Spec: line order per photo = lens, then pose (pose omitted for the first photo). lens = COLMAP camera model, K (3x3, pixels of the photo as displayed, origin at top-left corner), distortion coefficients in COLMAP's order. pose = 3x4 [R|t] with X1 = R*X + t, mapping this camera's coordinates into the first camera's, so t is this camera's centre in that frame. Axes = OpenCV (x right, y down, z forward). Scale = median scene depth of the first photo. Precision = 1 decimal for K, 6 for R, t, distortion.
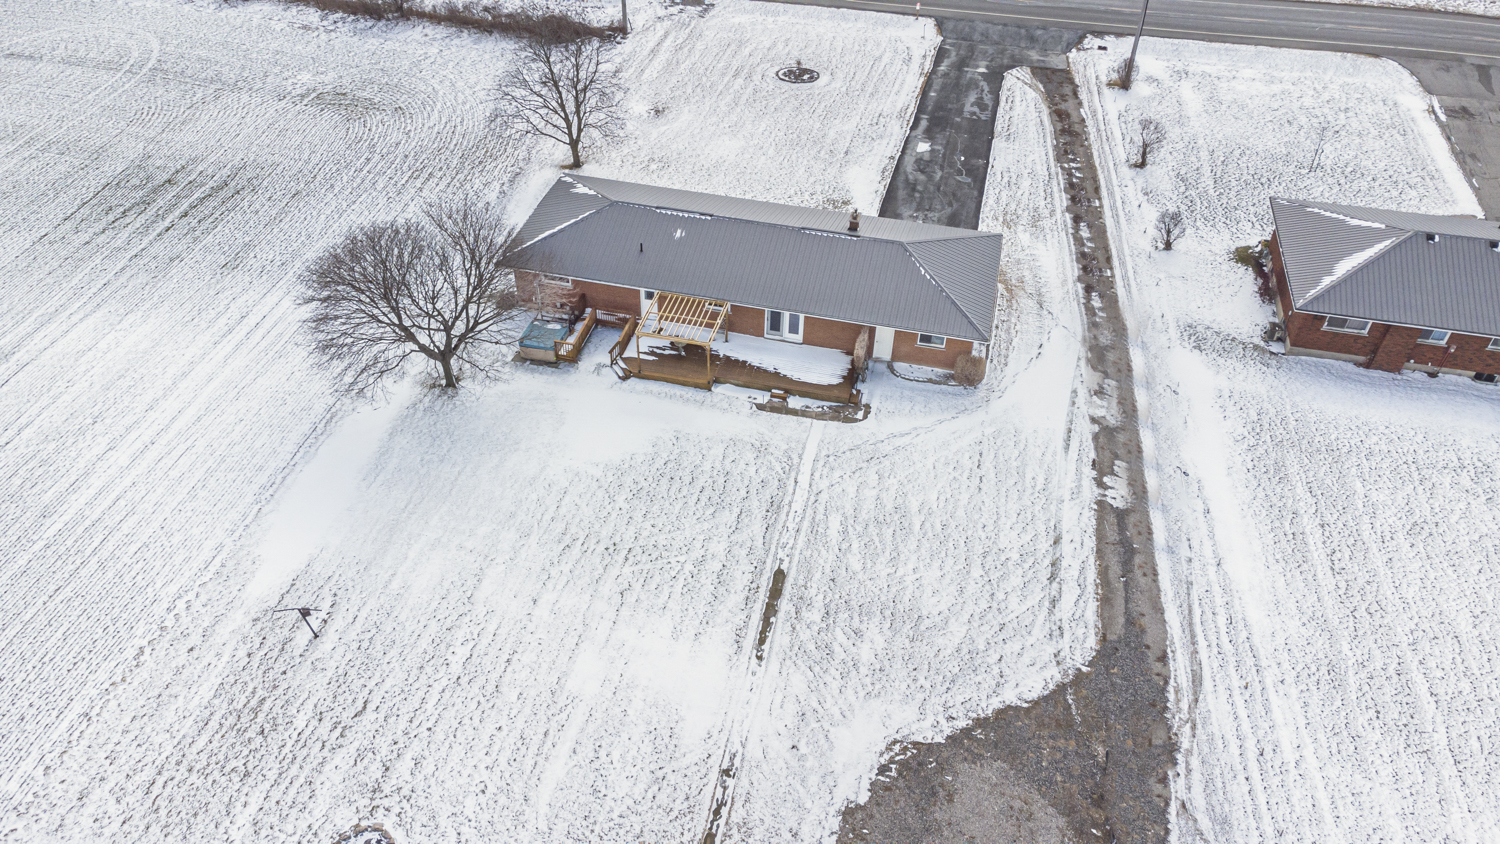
lens RADIAL K [[1137.1, 0, 738.3], [0, 1137.1, 421.2], [0, 0, 1]] dist [0.020259, 0.055508]
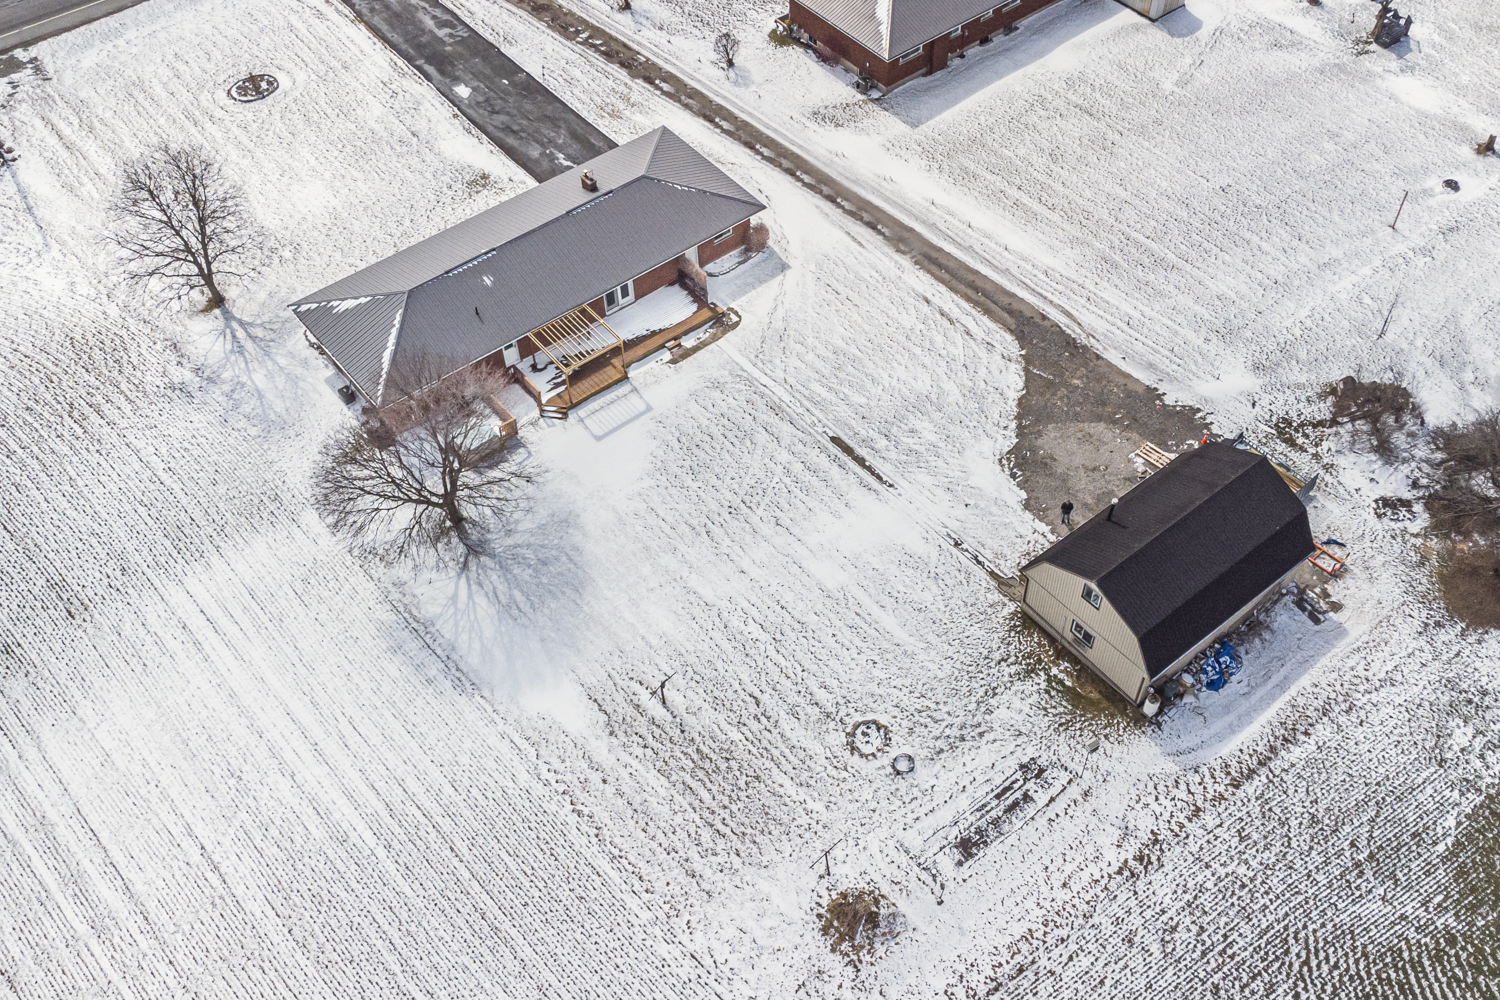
lens RADIAL K [[1467.2, 0, 805.7], [0, 1467.2, 567.7], [0, 0, 1]] dist [0.111897, -0.259015]
pose [[0.598100, -0.647737, 0.471924, -0.724164], [0.534546, 0.761166, 0.367269, -0.322868], [-0.597106, 0.032602, 0.801499, -0.267344]]
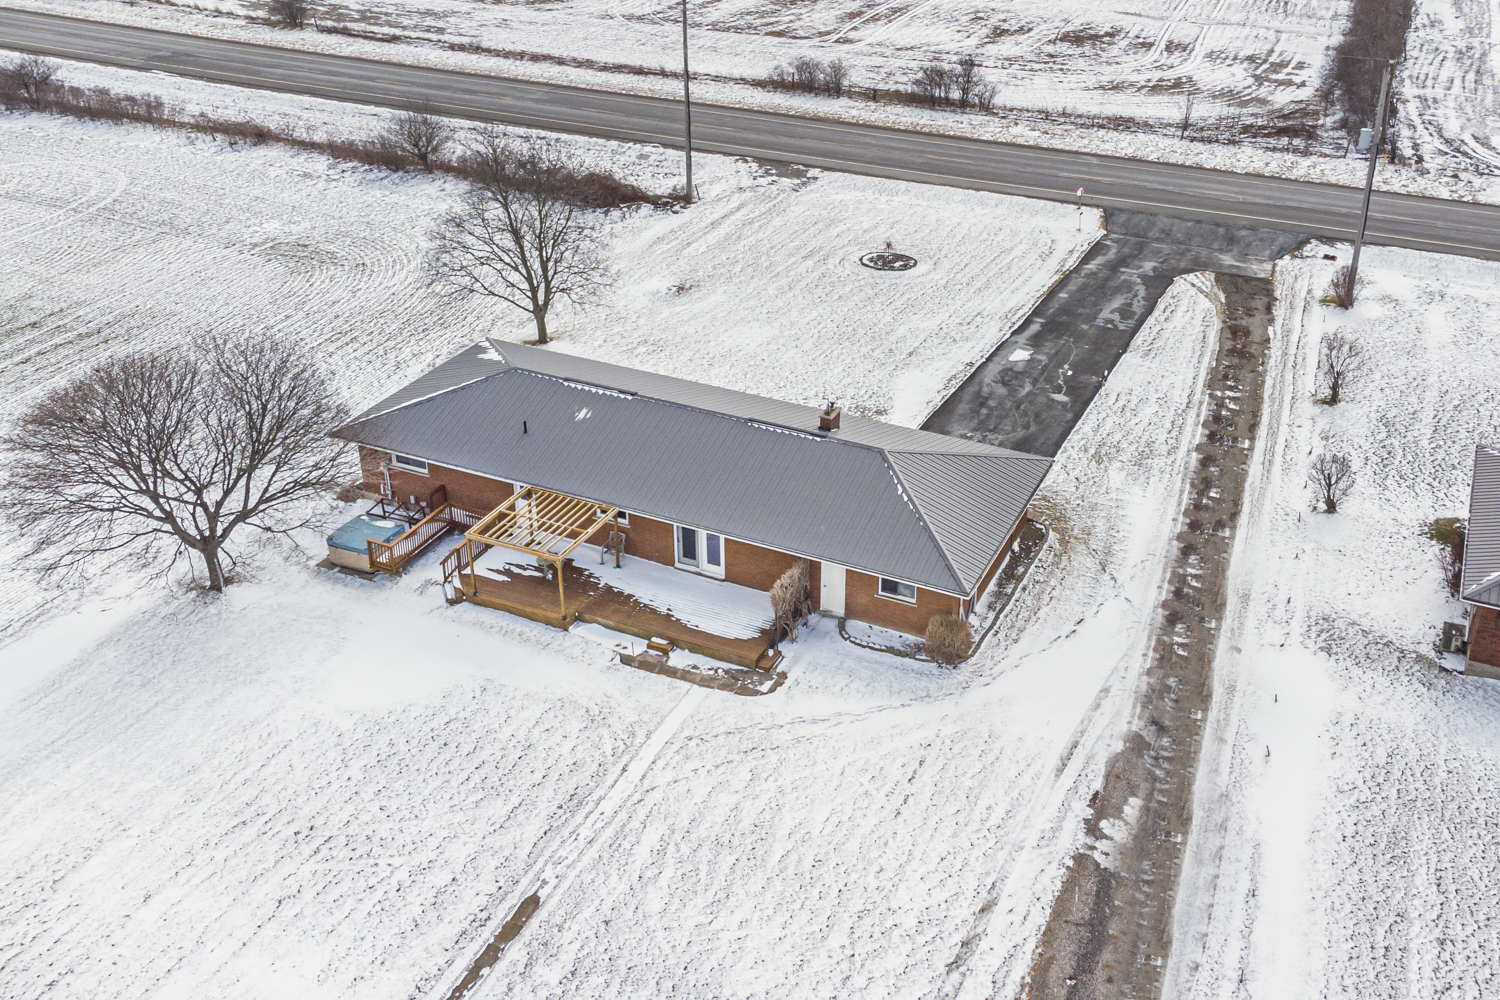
lens RADIAL K [[1501.1, 0, 823.9], [0, 1501.1, 434.7], [0, 0, 1]] dist [0.123217, -0.277496]
pose [[0.984893, 0.080772, -0.153175, 0.255598], [-0.113912, 0.968423, -0.221770, 0.042108], [0.130425, 0.235868, 0.962993, 0.116261]]
